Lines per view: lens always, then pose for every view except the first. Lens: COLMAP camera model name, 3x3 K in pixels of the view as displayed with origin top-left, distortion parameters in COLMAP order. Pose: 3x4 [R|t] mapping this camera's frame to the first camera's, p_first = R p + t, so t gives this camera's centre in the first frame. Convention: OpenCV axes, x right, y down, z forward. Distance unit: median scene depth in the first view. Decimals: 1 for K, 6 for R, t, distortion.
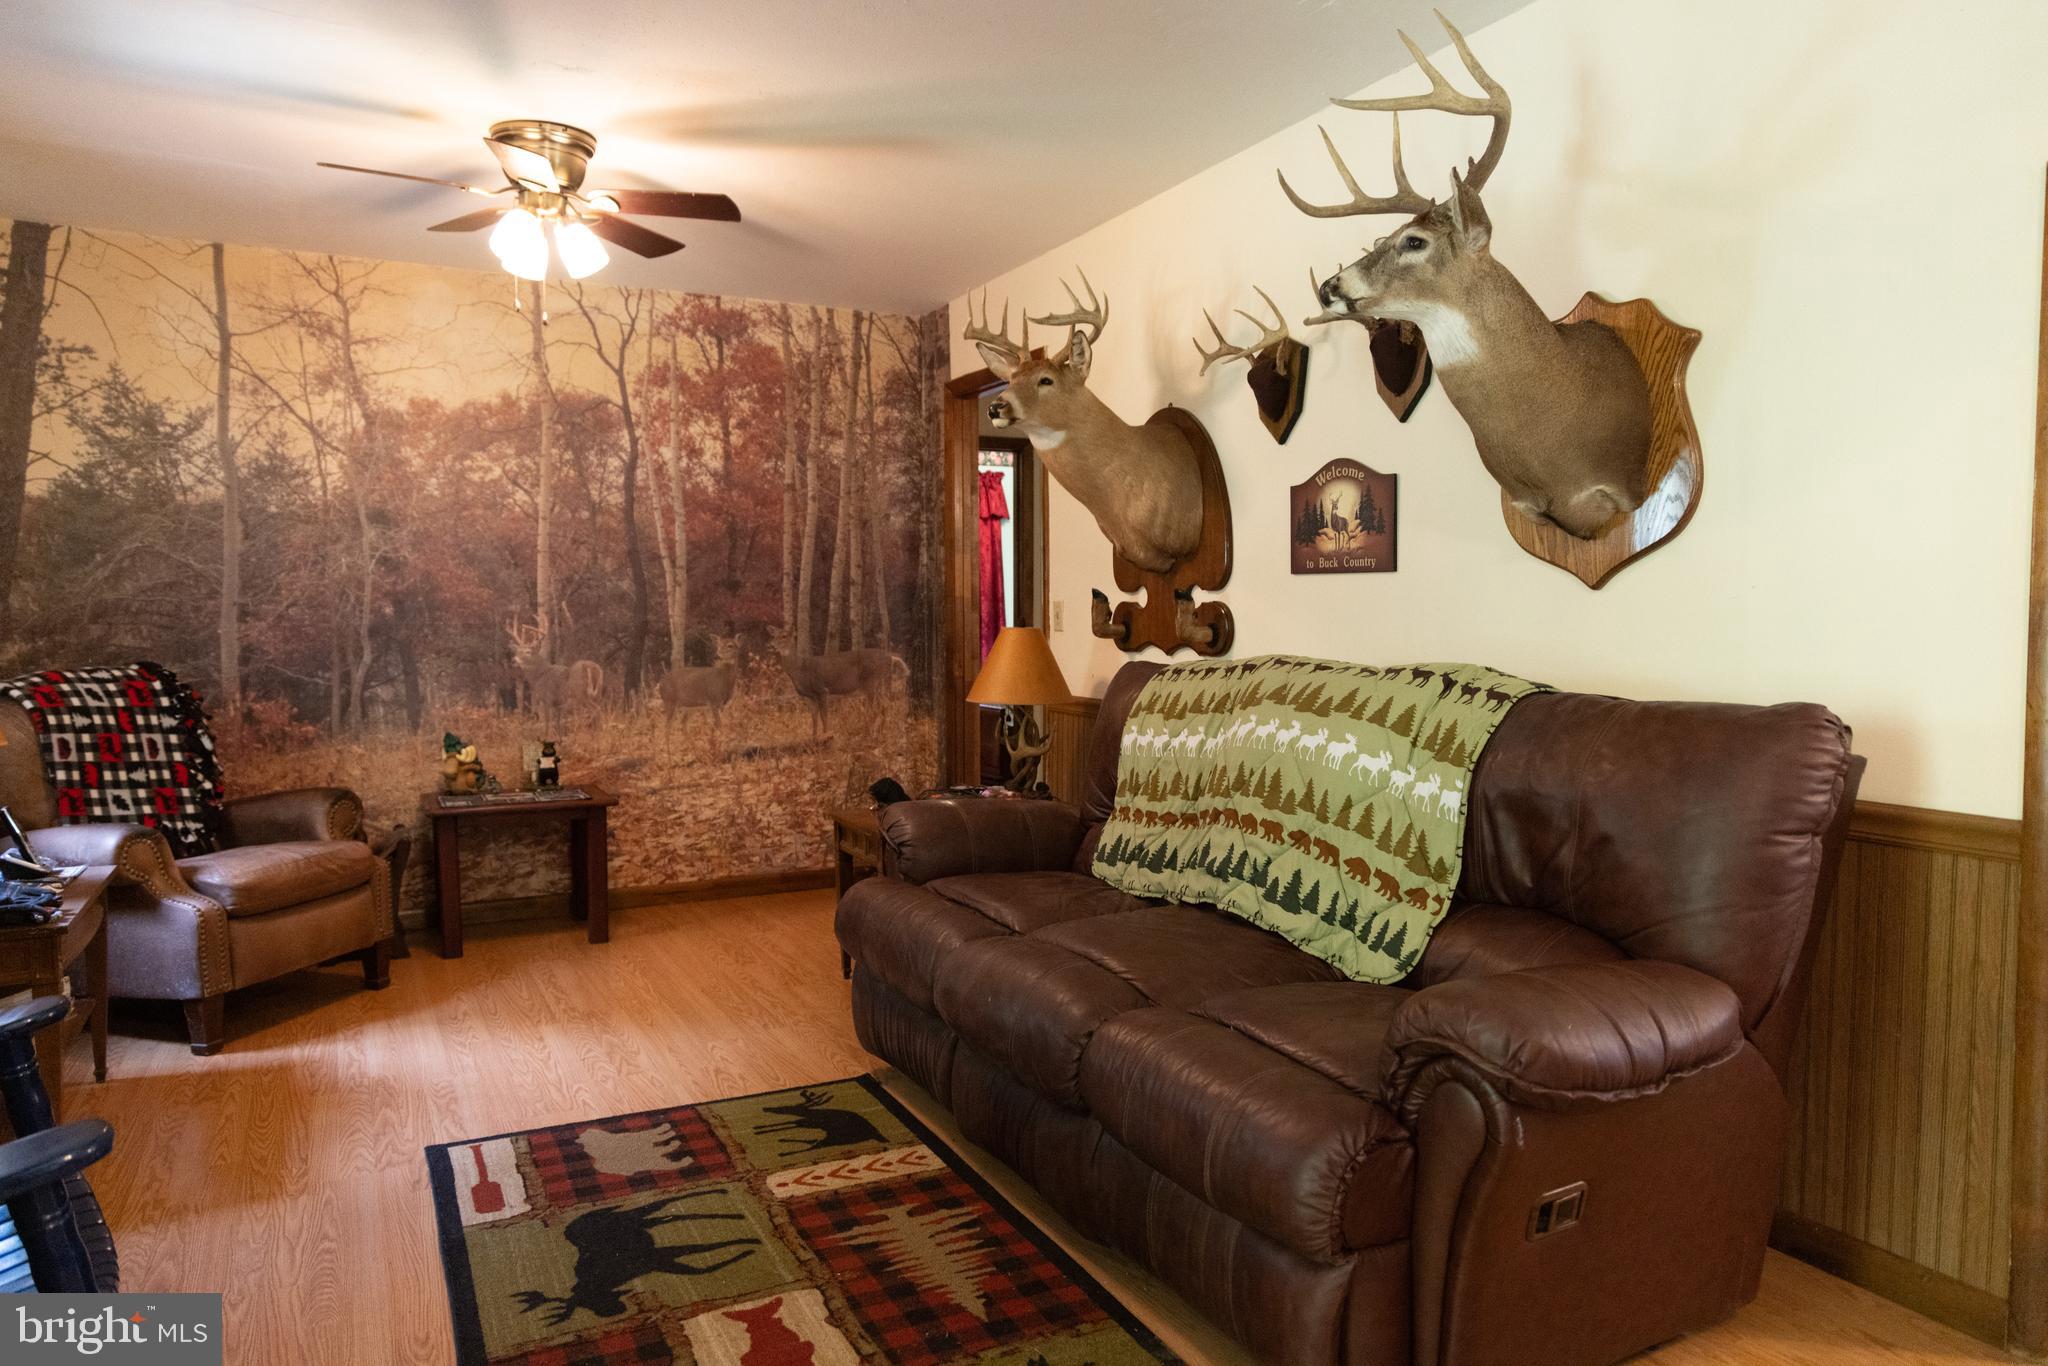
lens RADIAL K [[1349.0, 0, 1025.6], [0, 1349.0, 690.8], [0, 0, 1]] dist [0.000624, 0.002060]
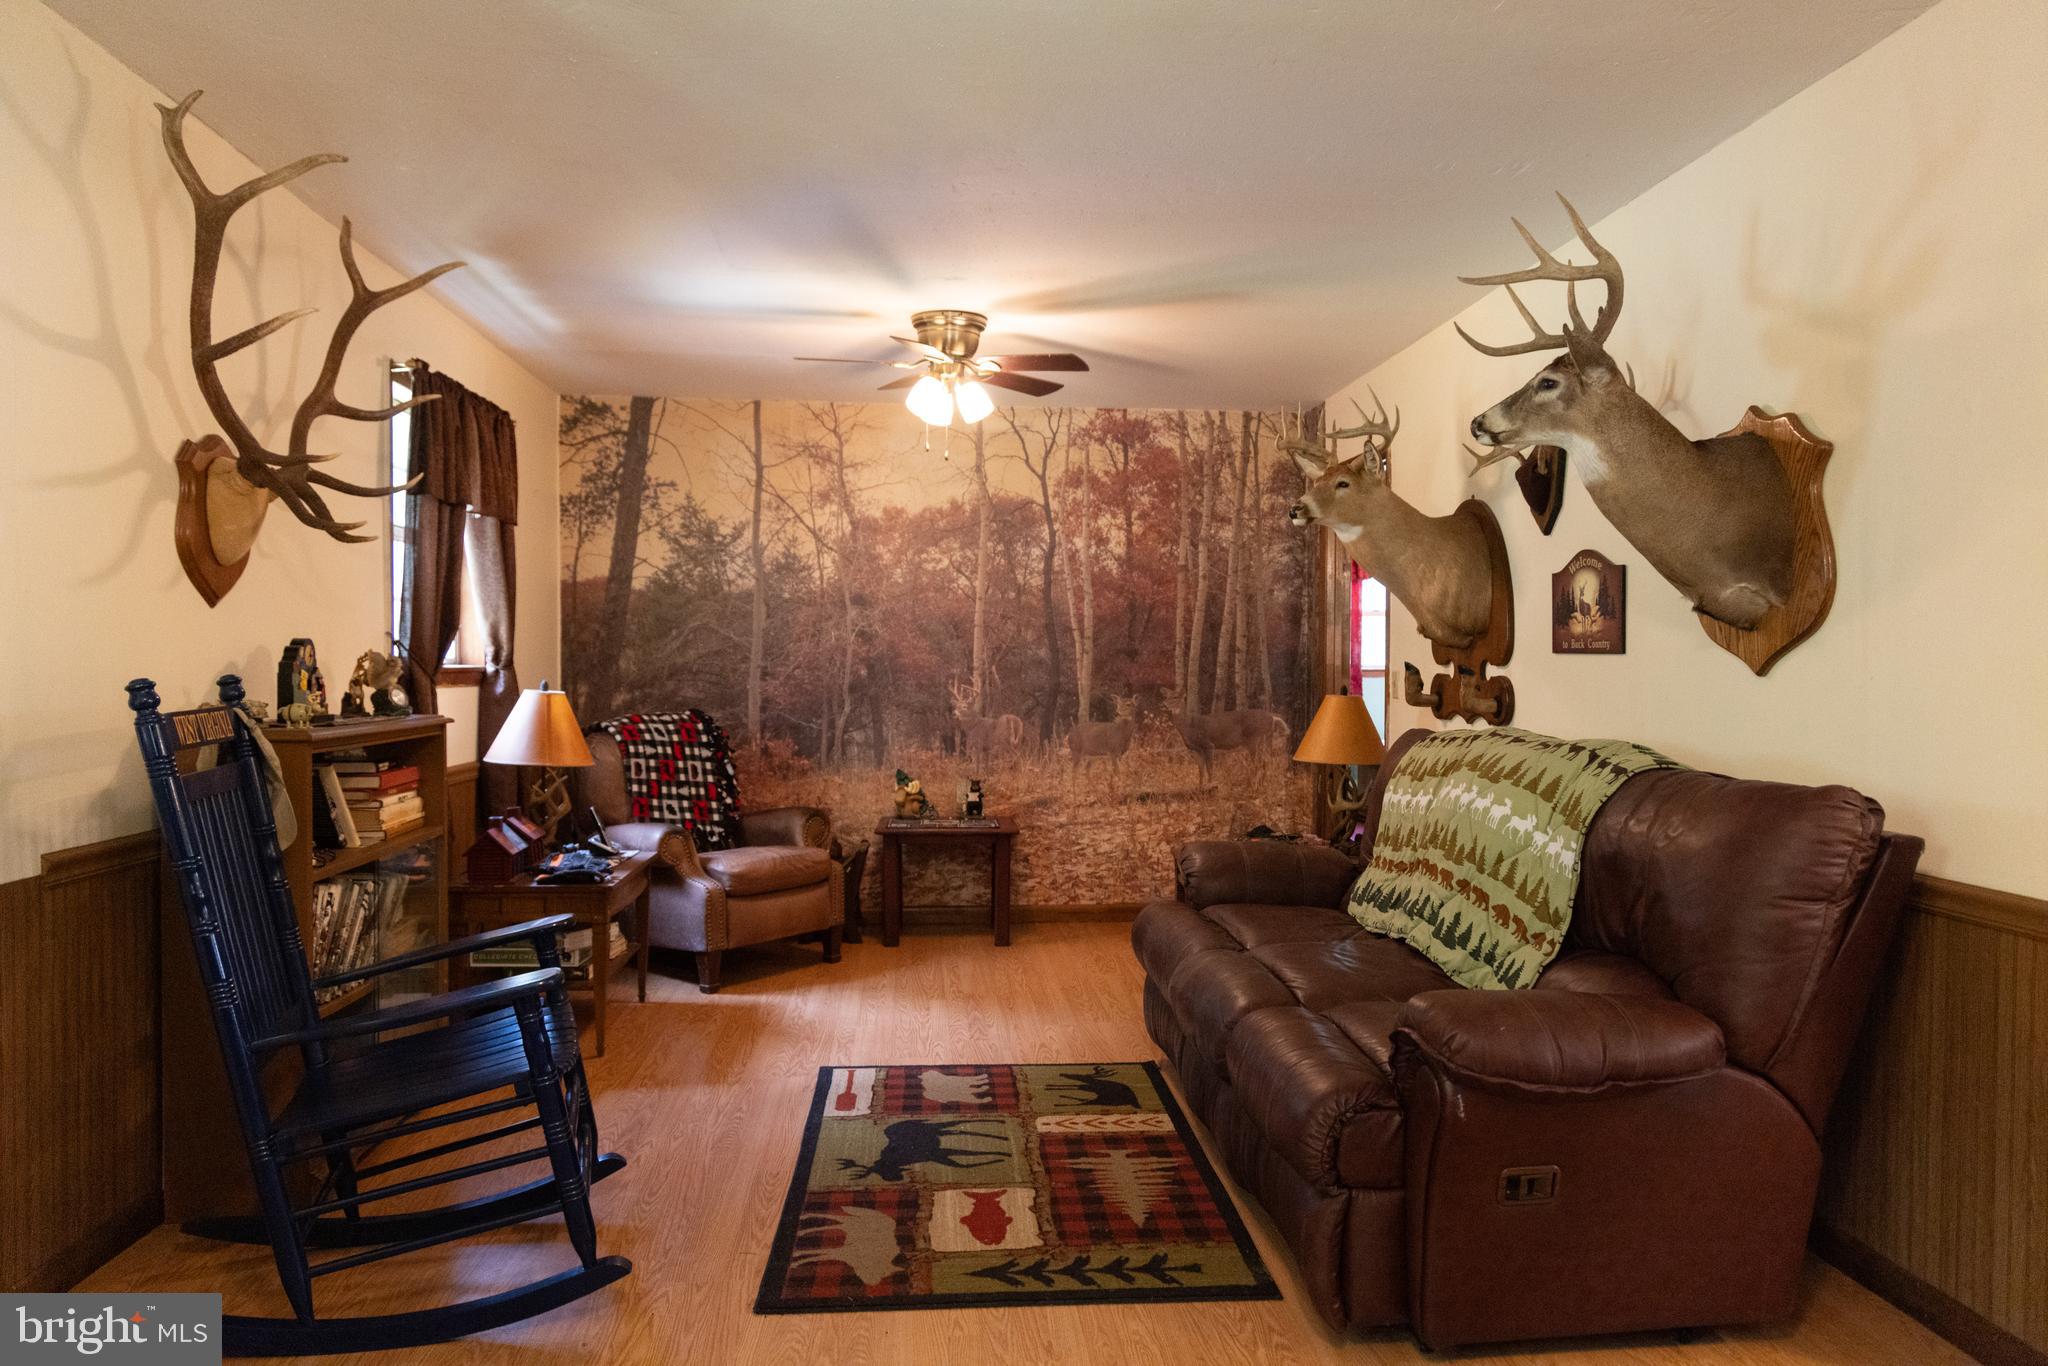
lens RADIAL K [[1349.0, 0, 1025.6], [0, 1349.0, 690.8], [0, 0, 1]] dist [0.000624, 0.002060]
pose [[0.924546, 0.016521, -0.380712, 0.168228], [-0.031011, 0.999008, -0.031957, -0.005995], [0.379807, 0.041352, 0.924141, -0.133700]]
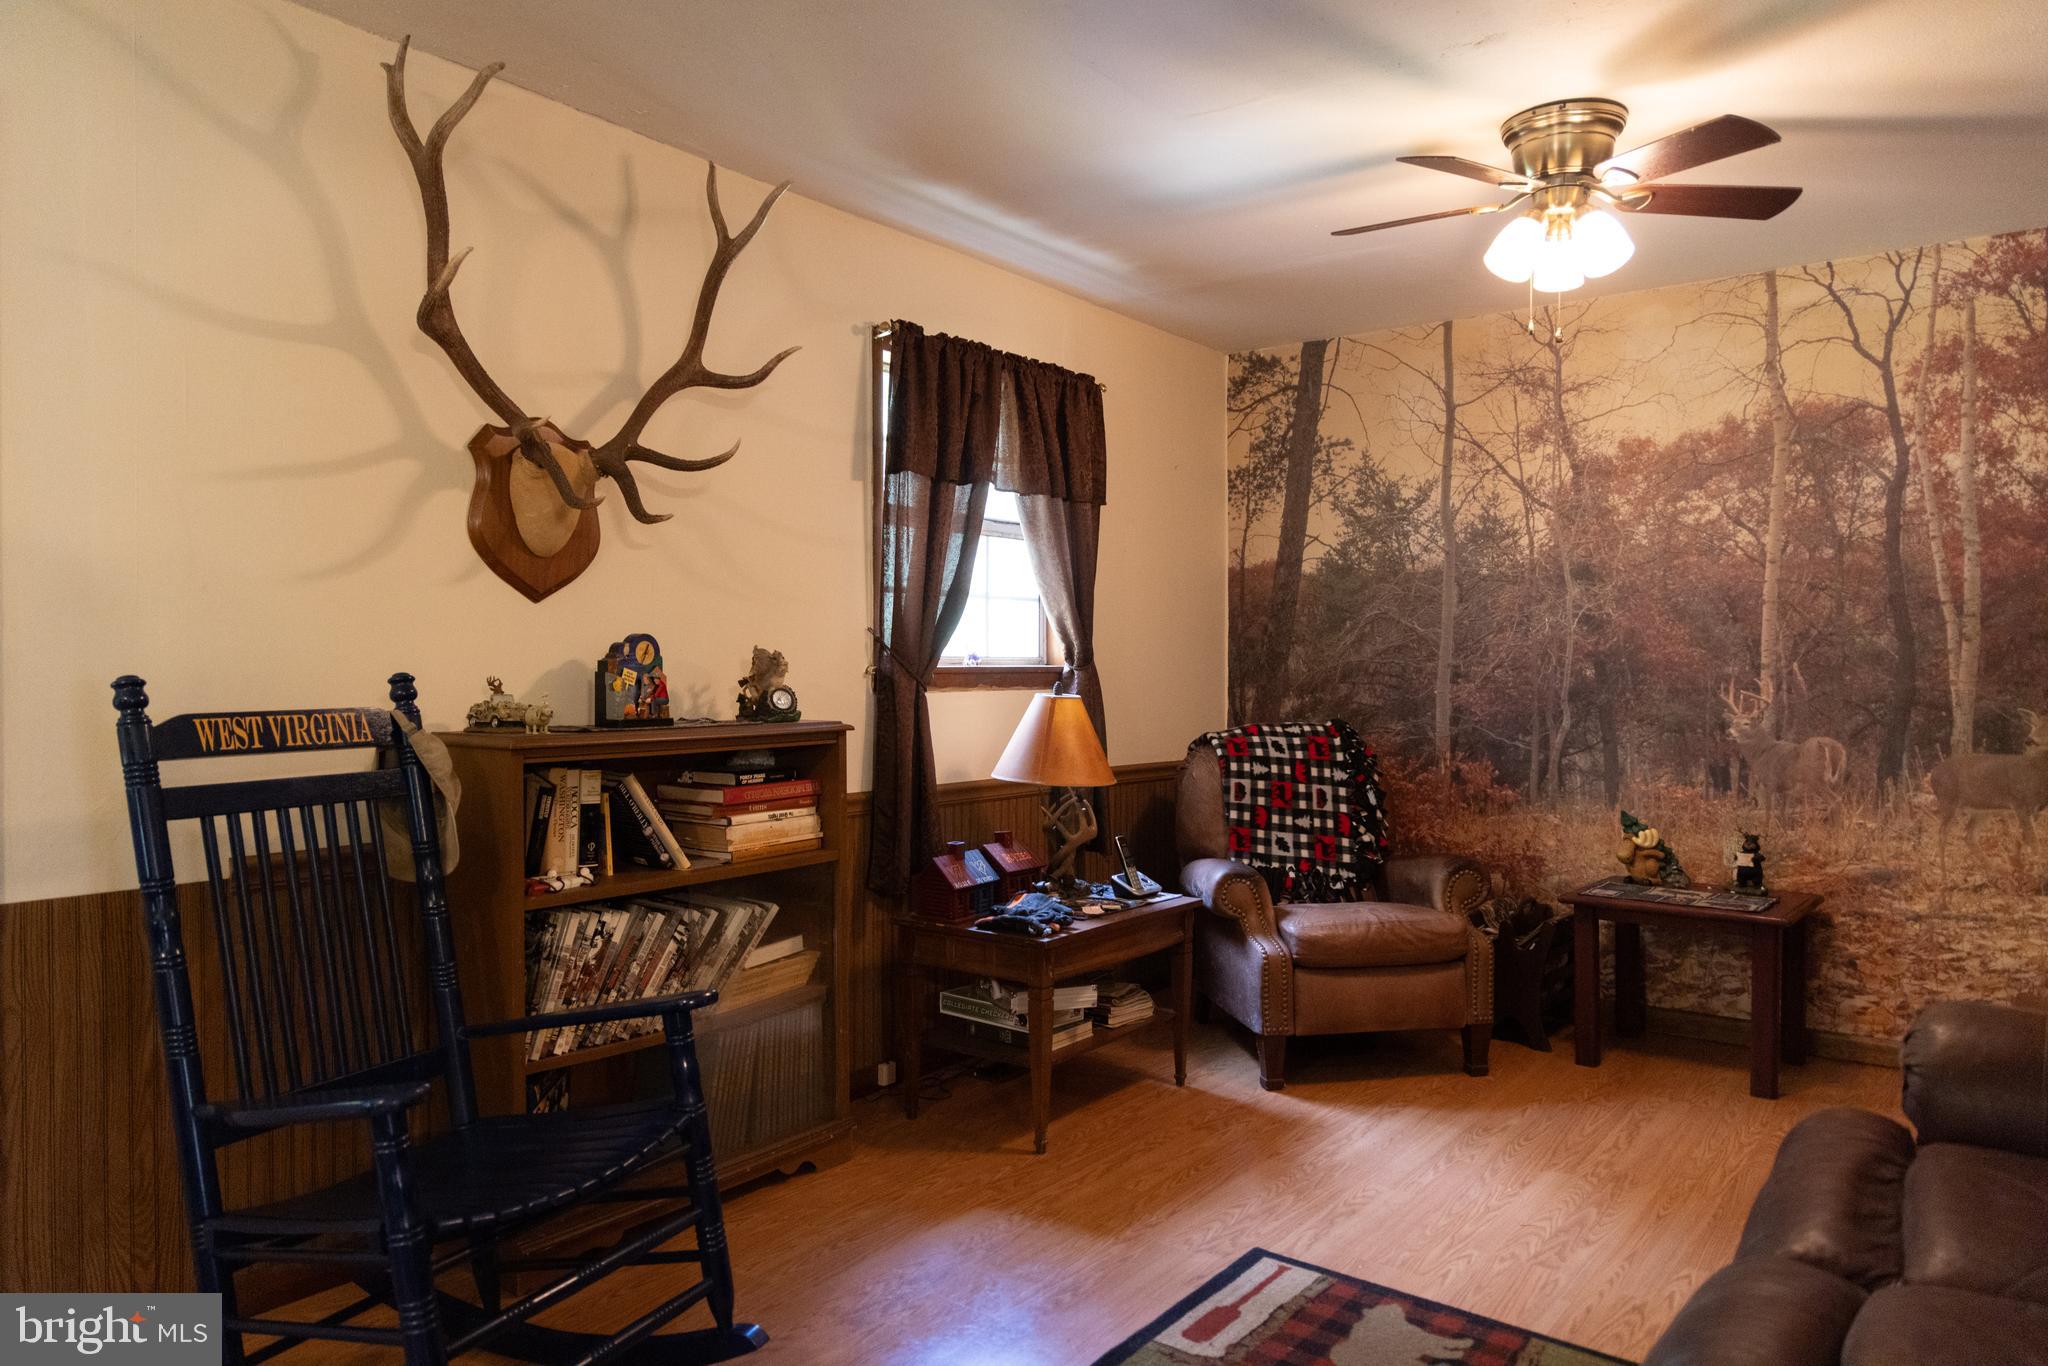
lens RADIAL K [[1349.0, 0, 1025.6], [0, 1349.0, 690.8], [0, 0, 1]] dist [0.000624, 0.002060]
pose [[0.432469, 0.020331, -0.901420, 0.206087], [-0.052817, 0.998600, -0.002817, -0.025349], [0.900101, 0.048828, 0.432937, 0.265025]]
